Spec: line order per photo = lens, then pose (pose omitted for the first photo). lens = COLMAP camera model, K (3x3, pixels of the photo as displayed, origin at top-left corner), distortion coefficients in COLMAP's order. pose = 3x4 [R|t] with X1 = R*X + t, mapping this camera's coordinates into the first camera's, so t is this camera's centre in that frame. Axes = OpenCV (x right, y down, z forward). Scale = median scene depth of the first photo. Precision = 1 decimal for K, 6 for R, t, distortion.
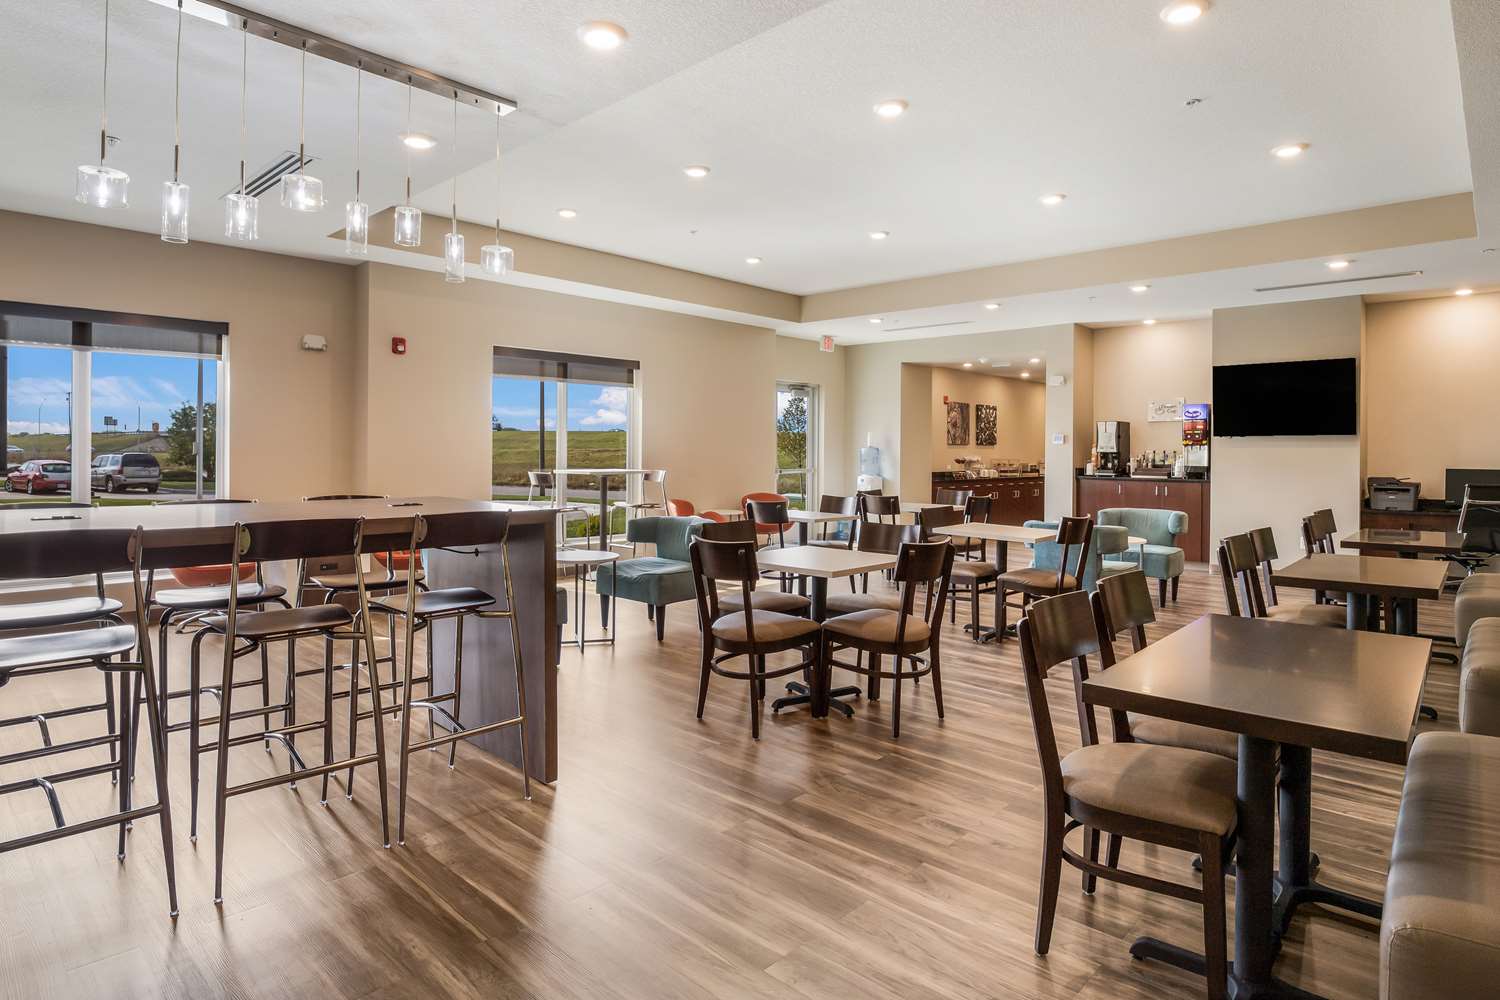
lens RADIAL K [[817.3, 0, 757.5], [0, 817.3, 459.0], [0, 0, 1]] dist [0.001235, -0.000098]
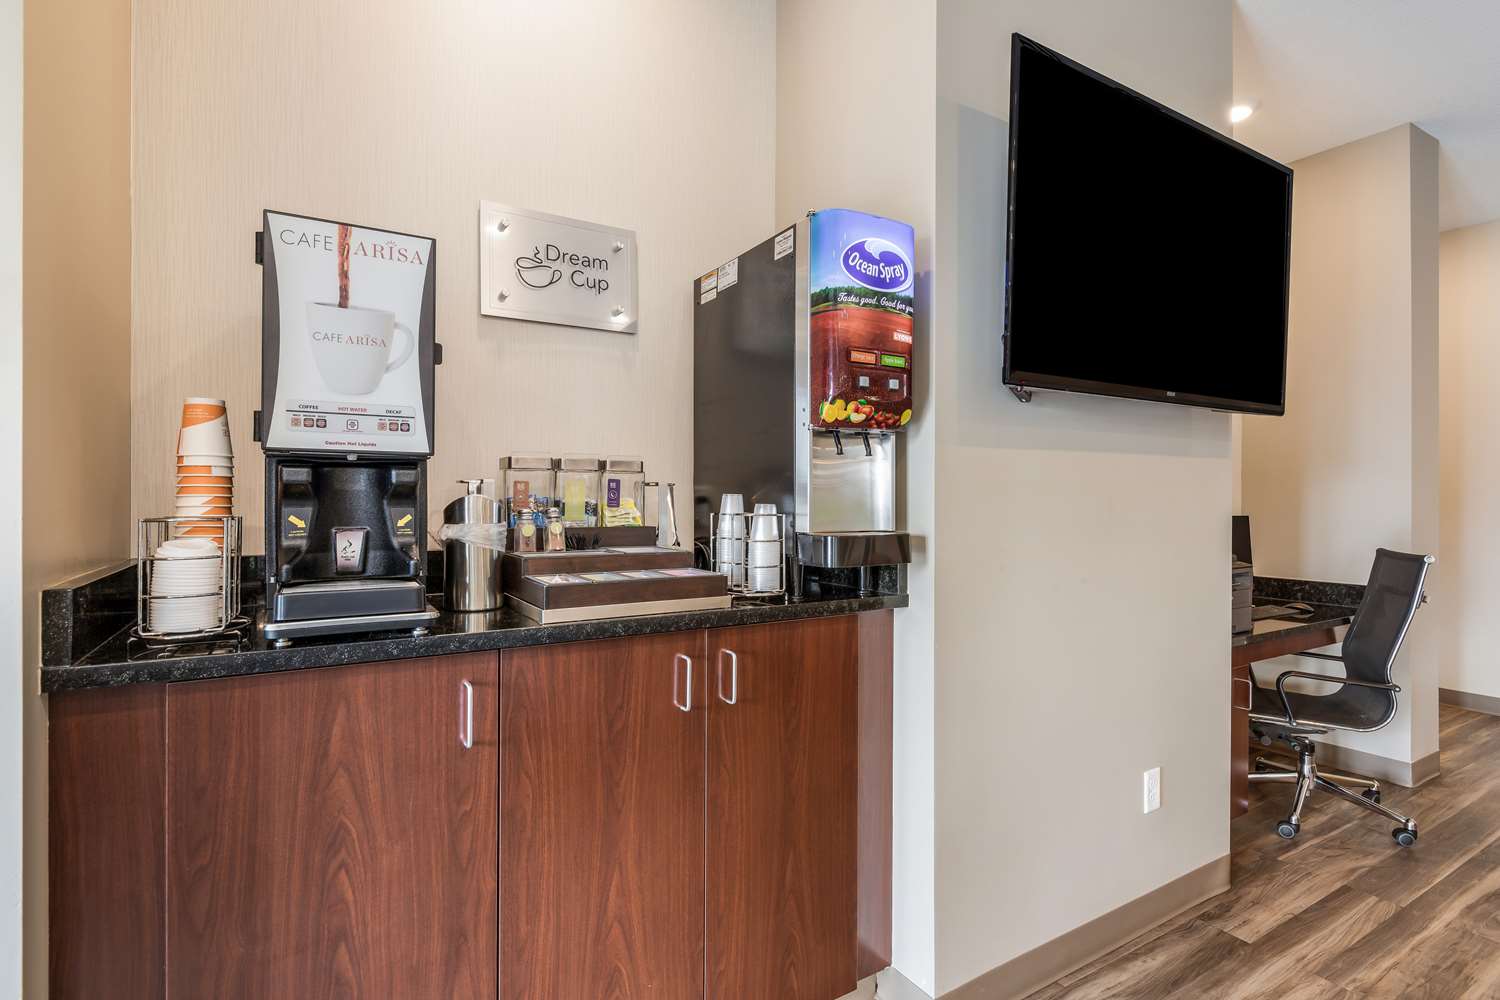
lens RADIAL K [[726.8, 0, 748.3], [0, 726.8, 500.7], [0, 0, 1]] dist [-0.000564, -0.000015]
pose [[0.284410, -0.007795, 0.958671, 0.333595], [0.003882, 0.999968, 0.006980, -0.000748], [-0.958695, 0.001737, 0.284431, 0.905509]]
